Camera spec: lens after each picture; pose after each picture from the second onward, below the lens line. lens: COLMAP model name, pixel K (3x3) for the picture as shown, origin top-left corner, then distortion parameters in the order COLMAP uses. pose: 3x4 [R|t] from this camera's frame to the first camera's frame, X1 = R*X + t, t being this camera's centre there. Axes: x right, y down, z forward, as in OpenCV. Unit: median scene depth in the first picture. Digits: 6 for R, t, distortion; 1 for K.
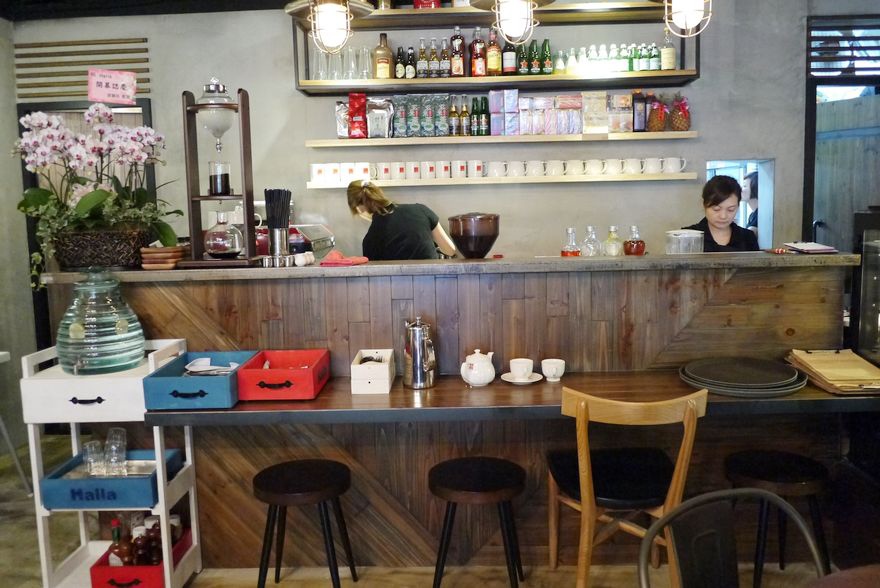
lens RADIAL K [[730.0, 0, 441.2], [0, 730.0, 290.5], [0, 0, 1]] dist [-0.039066, -0.001075]
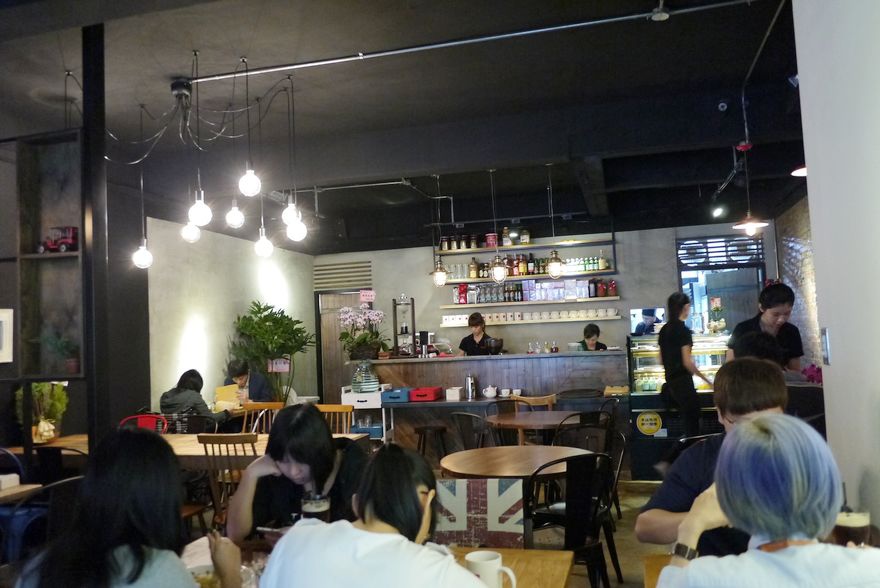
lens RADIAL K [[730.0, 0, 438.1], [0, 730.0, 292.6], [0, 0, 1]] dist [-0.039066, -0.001075]
pose [[0.973980, -0.032661, -0.224269, 0.466438], [-0.004164, 0.986816, -0.161795, 0.170738], [0.226596, 0.158519, 0.961003, -1.722357]]
